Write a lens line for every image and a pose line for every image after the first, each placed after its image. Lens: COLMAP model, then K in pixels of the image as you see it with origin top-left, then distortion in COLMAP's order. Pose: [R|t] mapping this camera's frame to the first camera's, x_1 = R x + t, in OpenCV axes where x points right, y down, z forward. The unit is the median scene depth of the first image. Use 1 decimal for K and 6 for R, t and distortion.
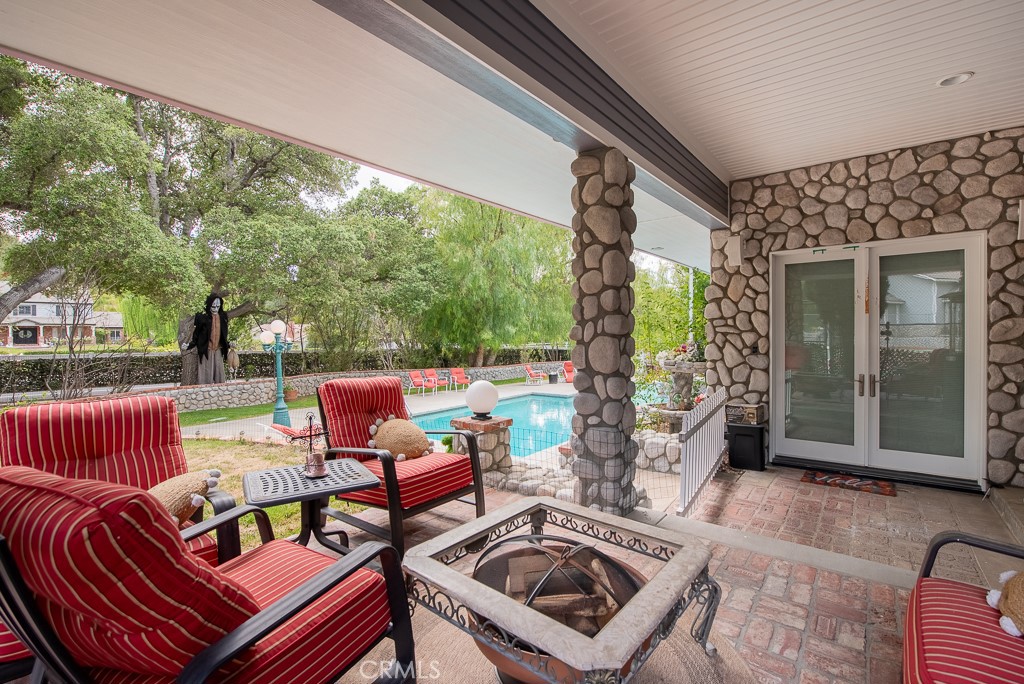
lens RADIAL K [[461.0, 0, 512.0], [0, 461.0, 342.0], [0, 0, 1]] dist [-0.003470, -0.000813]
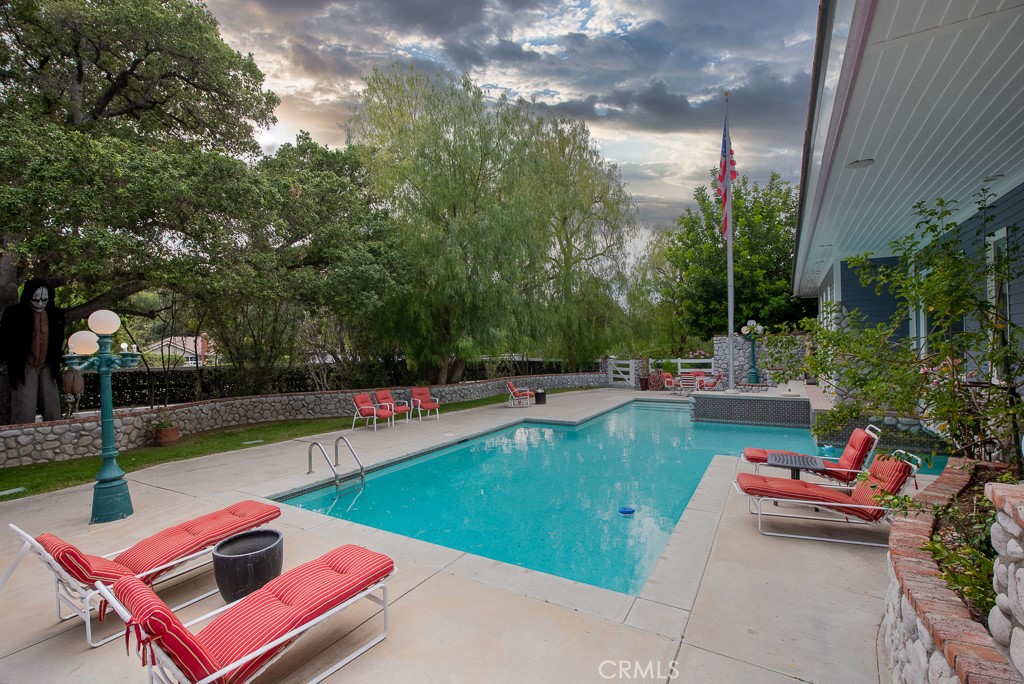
lens RADIAL K [[461.0, 0, 512.0], [0, 461.0, 342.0], [0, 0, 1]] dist [-0.003470, -0.000813]
pose [[0.991485, -0.008505, 0.129947, -0.071876], [0.012037, 0.999579, -0.026419, 0.005236], [-0.129667, 0.027758, 0.991169, 0.262449]]
